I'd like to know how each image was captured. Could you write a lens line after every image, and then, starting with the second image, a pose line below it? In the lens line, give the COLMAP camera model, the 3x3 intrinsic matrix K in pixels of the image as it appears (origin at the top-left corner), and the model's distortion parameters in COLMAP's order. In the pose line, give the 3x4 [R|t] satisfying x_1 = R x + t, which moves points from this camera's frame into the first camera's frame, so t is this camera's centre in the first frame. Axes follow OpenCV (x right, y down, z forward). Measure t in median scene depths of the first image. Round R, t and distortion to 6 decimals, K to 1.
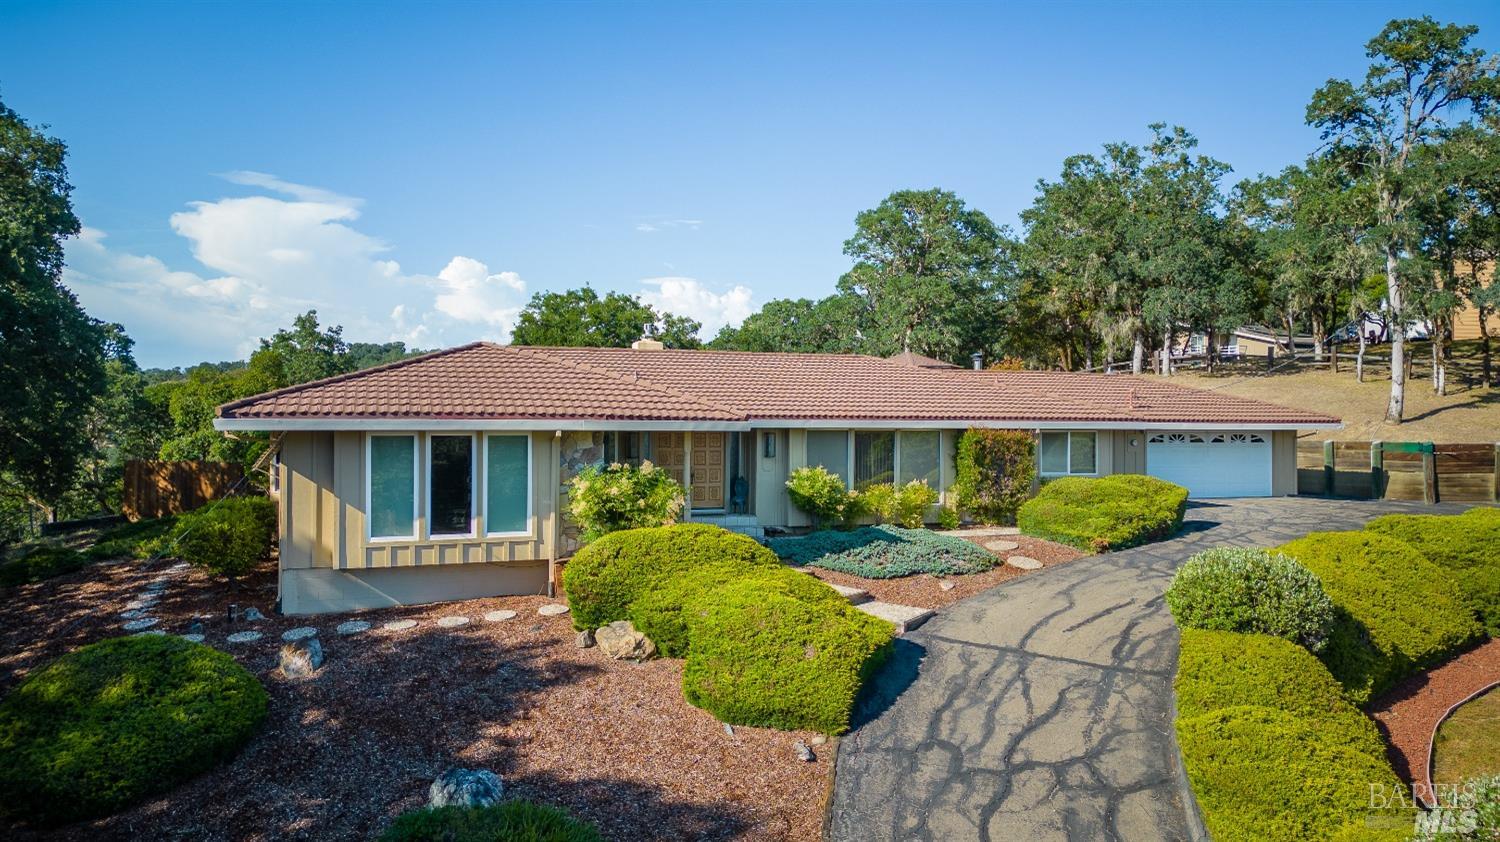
lens RADIAL K [[1038.8, 0, 750.0], [0, 1038.8, 421.0], [0, 0, 1]] dist [0.079809, -0.073771]
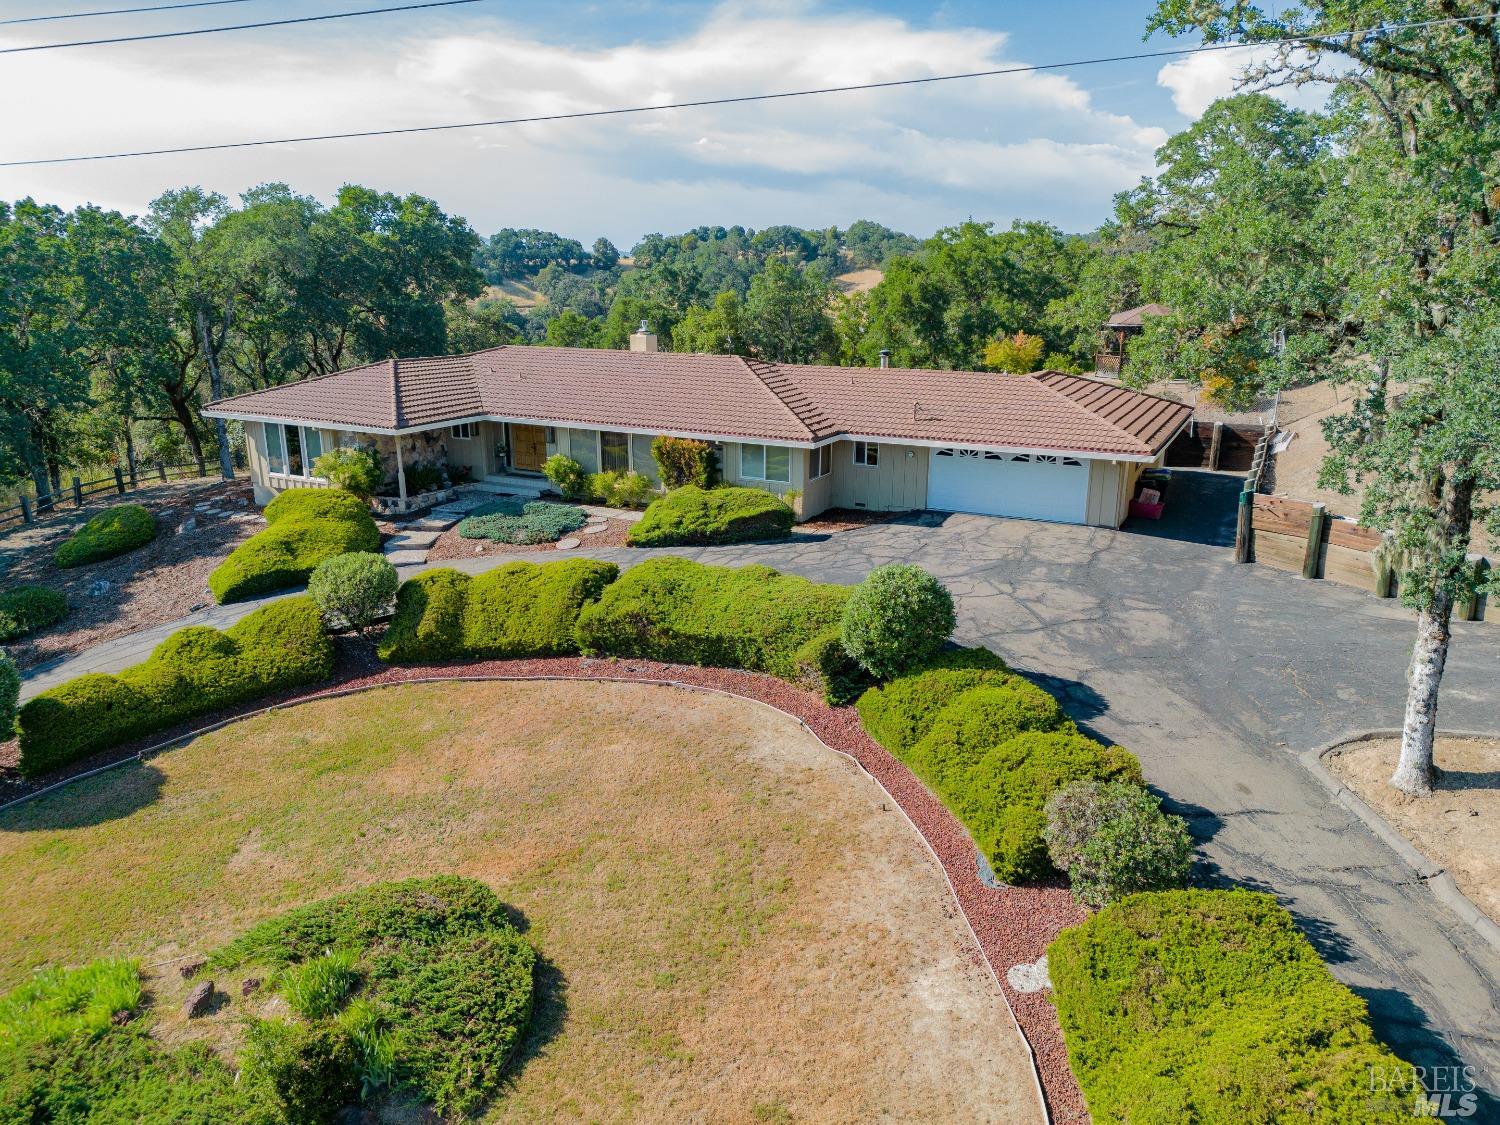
lens RADIAL K [[1065.2, 0, 766.1], [0, 1065.2, 561.4], [0, 0, 1]] dist [0.037524, 0.000213]
pose [[0.689595, 0.185561, -0.700019, 1.699824], [-0.004045, 0.967588, 0.252503, -0.238155], [0.724184, -0.171293, 0.667994, 0.283537]]
